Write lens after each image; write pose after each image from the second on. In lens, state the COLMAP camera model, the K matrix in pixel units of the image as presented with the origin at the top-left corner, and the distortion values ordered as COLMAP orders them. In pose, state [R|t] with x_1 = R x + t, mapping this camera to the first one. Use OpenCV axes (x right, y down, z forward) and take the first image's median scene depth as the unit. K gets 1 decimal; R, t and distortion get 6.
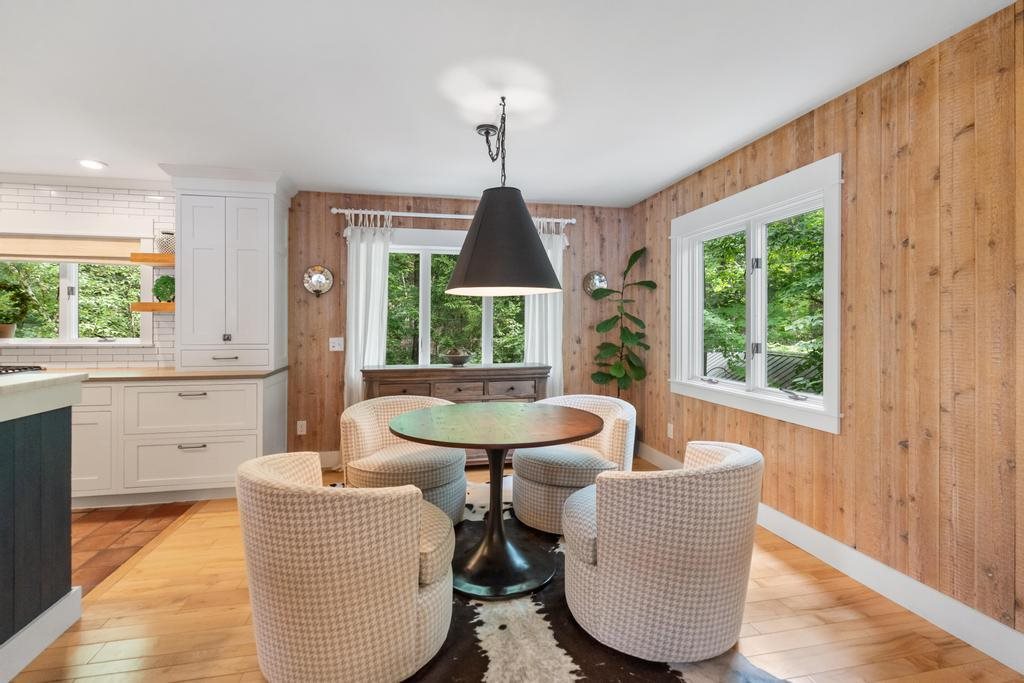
lens RADIAL K [[488.2, 0, 510.5], [0, 488.2, 338.5], [0, 0, 1]] dist [-0.001629, -0.000074]
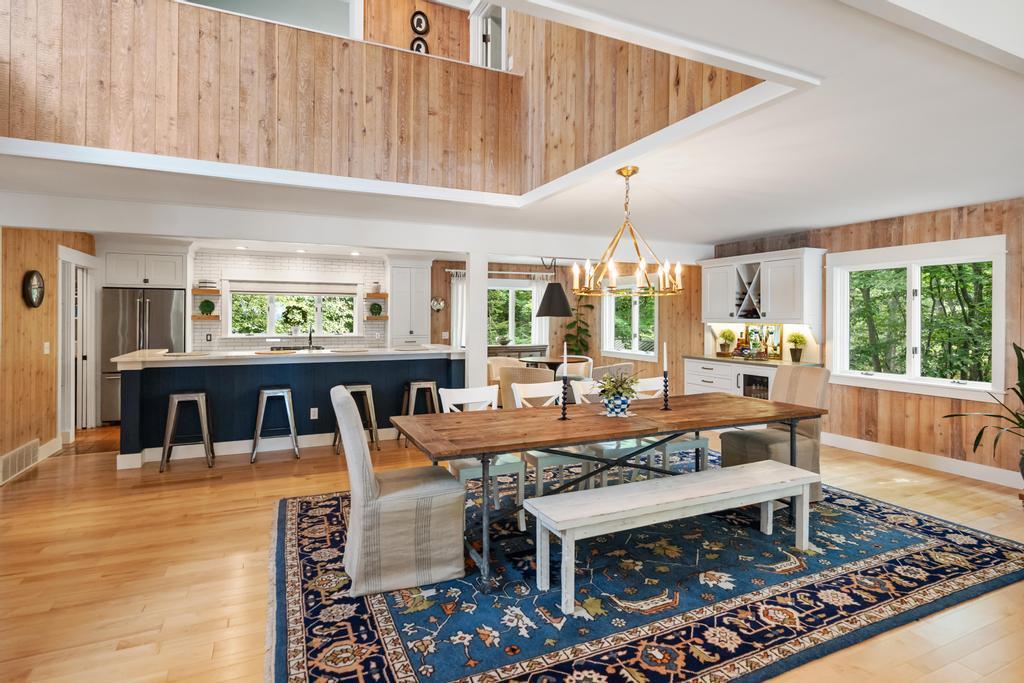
lens RADIAL K [[528.6, 0, 513.8], [0, 528.6, 335.2], [0, 0, 1]] dist [0.000416, 0.000004]
pose [[0.977729, -0.004864, 0.209815, -0.543532], [0.003333, 0.999965, 0.007651, -0.004234], [-0.209845, -0.006781, 0.977711, -1.223173]]
